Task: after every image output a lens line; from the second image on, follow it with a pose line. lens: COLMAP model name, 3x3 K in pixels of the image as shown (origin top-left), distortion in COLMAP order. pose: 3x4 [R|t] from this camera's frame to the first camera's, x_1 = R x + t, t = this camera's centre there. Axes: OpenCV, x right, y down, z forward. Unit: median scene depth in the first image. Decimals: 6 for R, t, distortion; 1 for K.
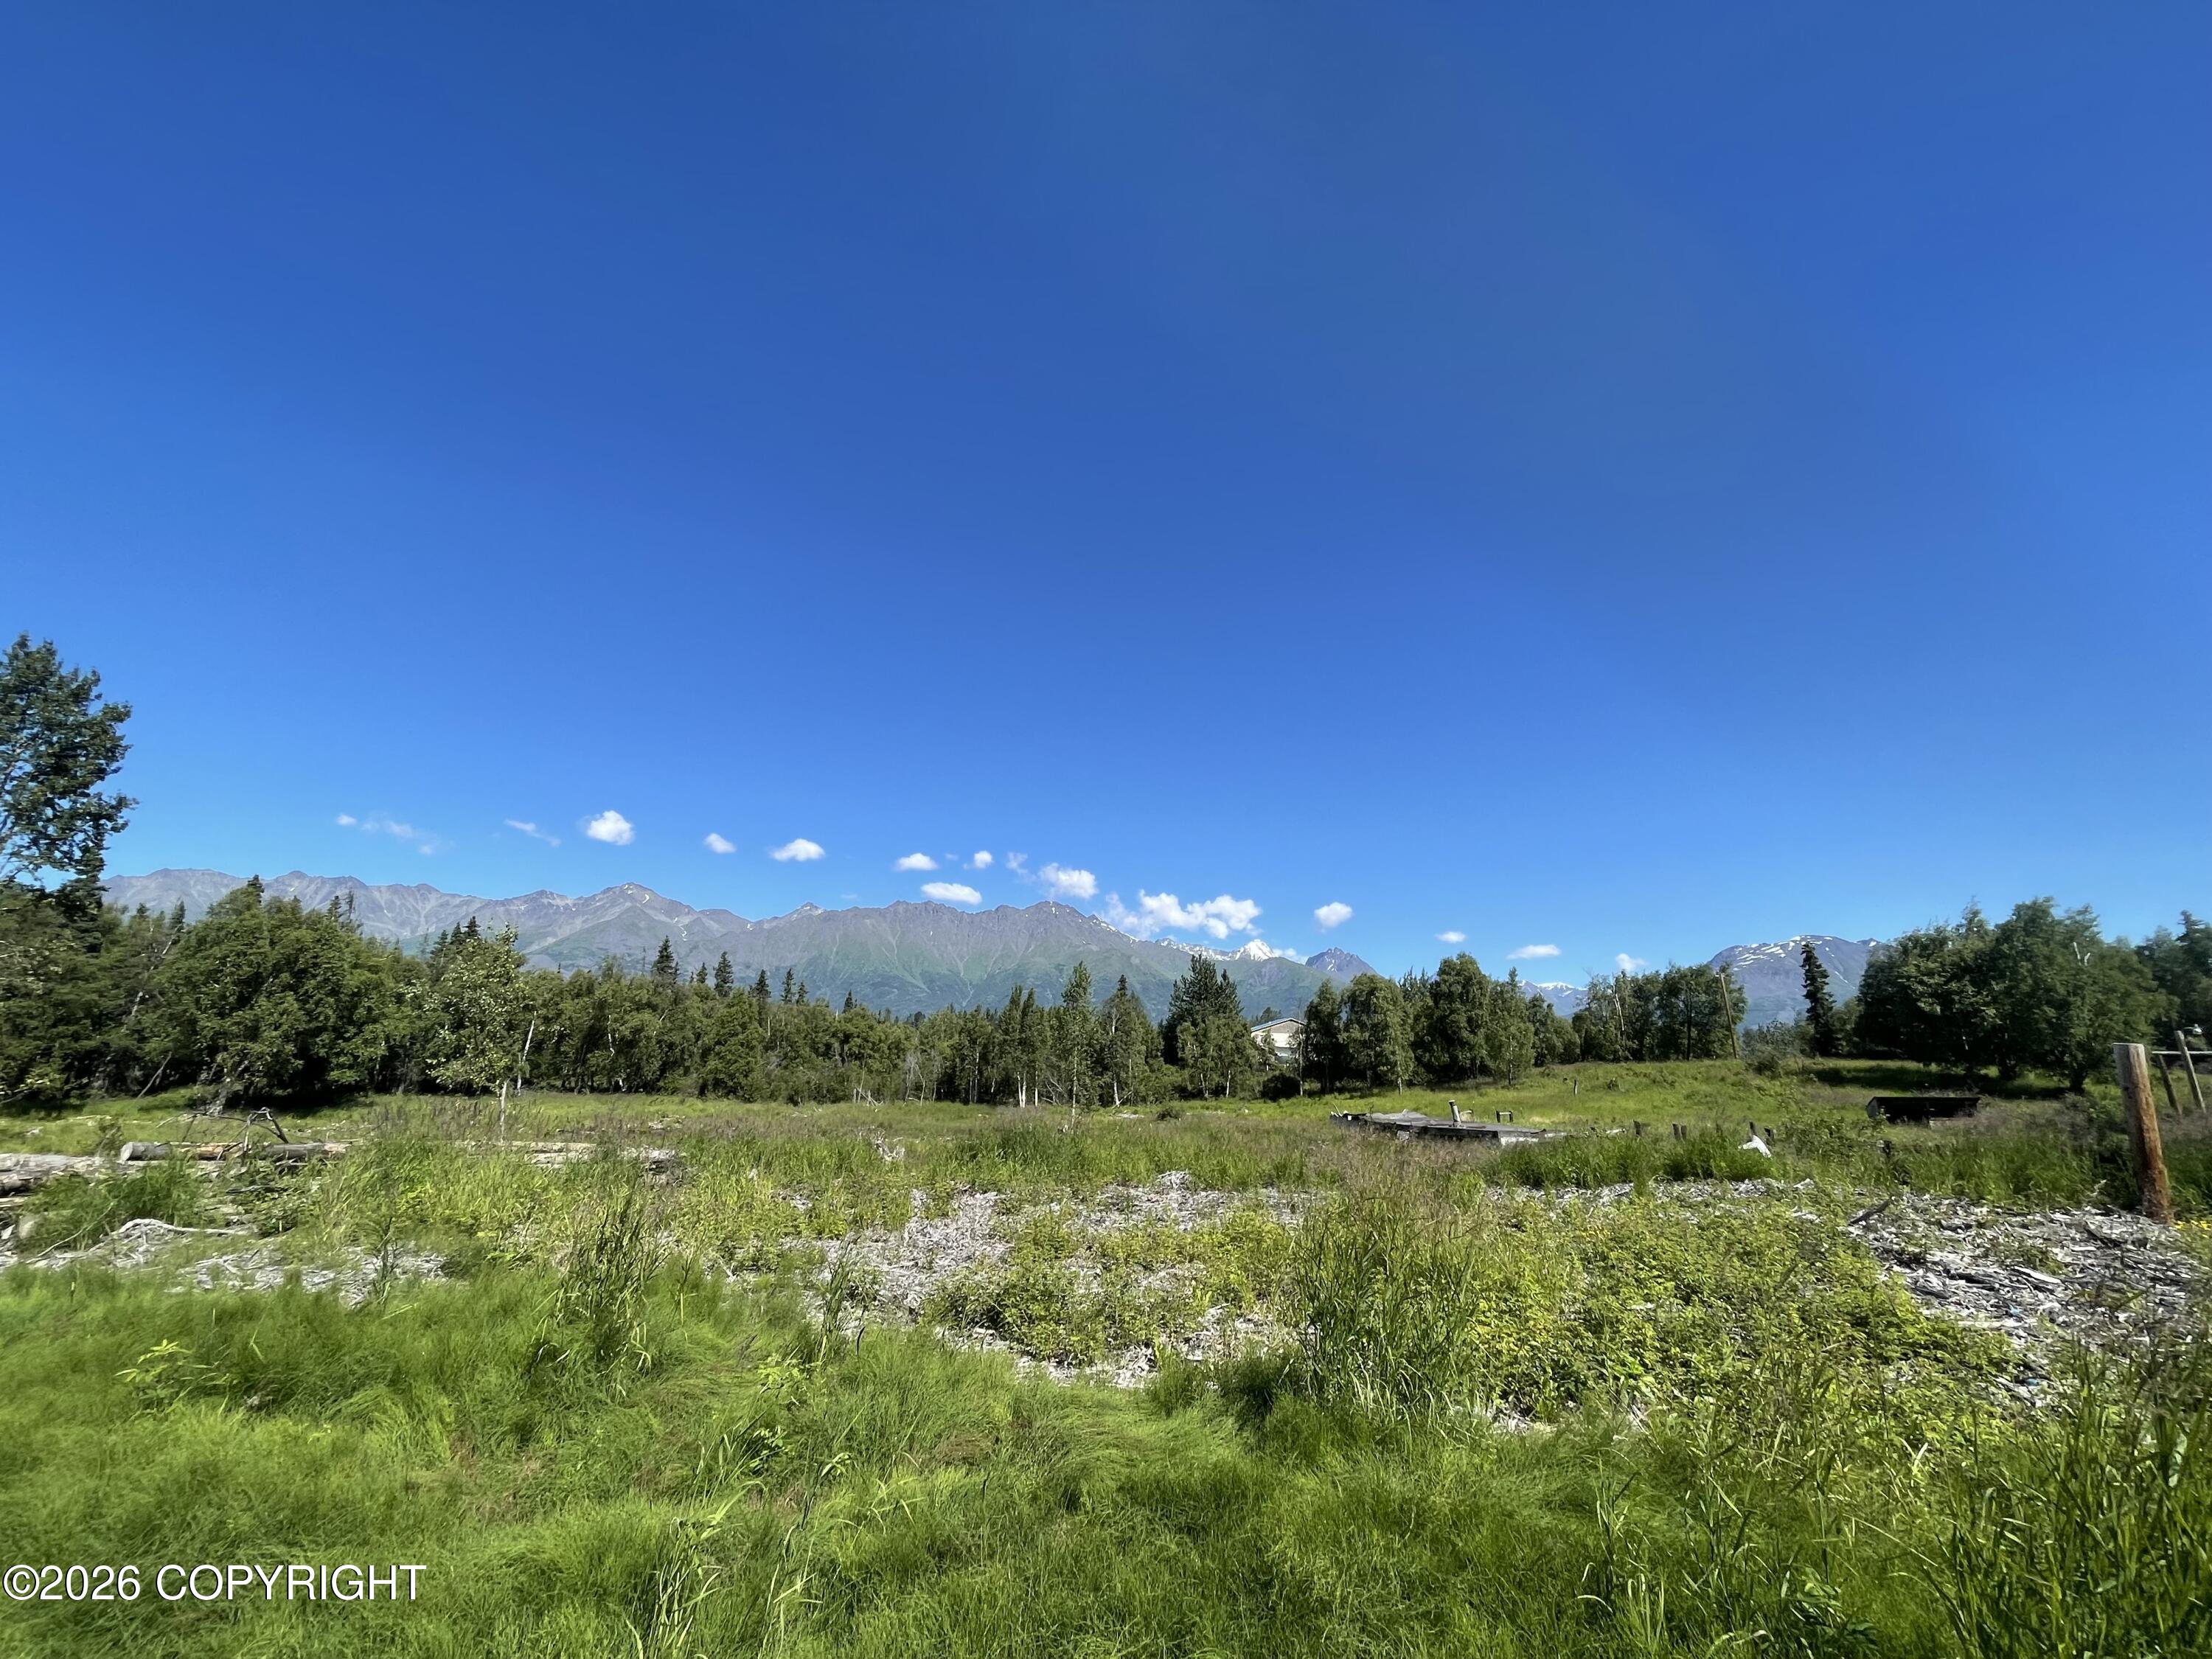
lens RADIAL K [[876.0, 0, 1103.8], [0, 876.0, 832.2], [0, 0, 1]] dist [-0.002832, -0.000679]
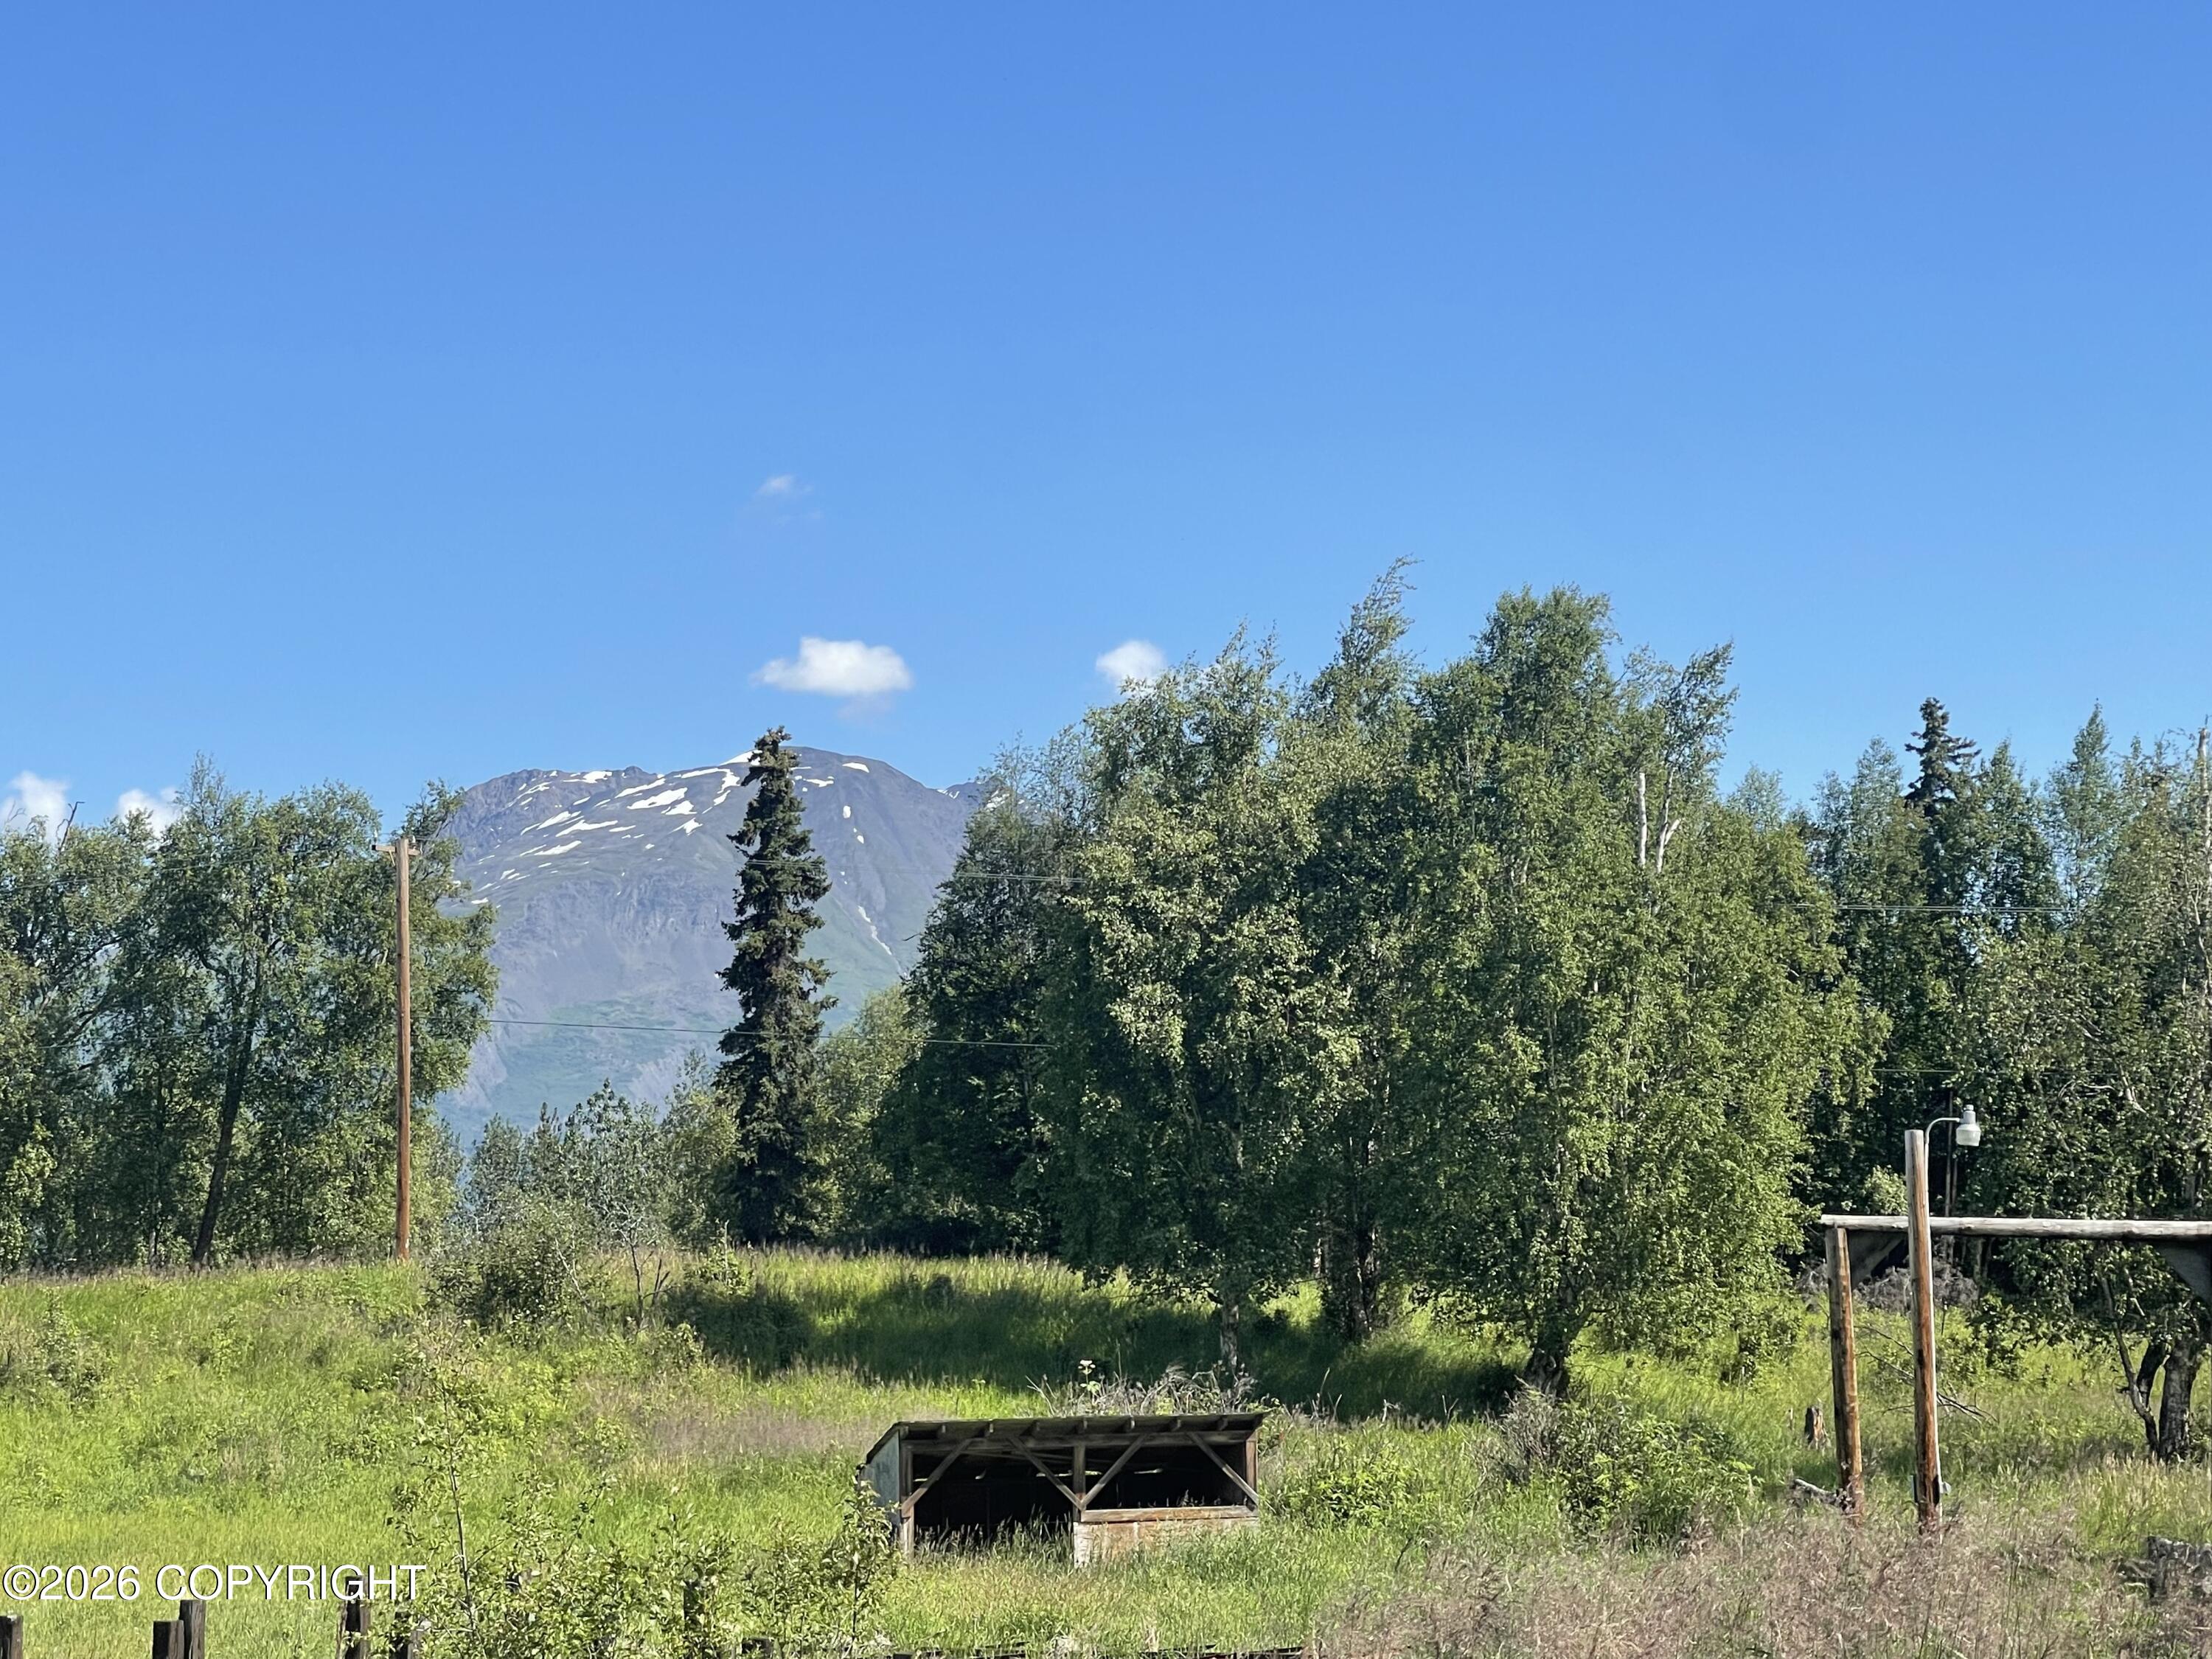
lens RADIAL K [[4820.7, 0, 1100.9], [0, 4820.7, 830.1], [0, 0, 1]] dist [0.400433, 0.000000]
pose [[0.736099, 0.058030, 0.674382, 0.098595], [-0.166738, 0.981162, 0.097569, 0.033277], [-0.656016, -0.184265, 0.731908, 0.111423]]
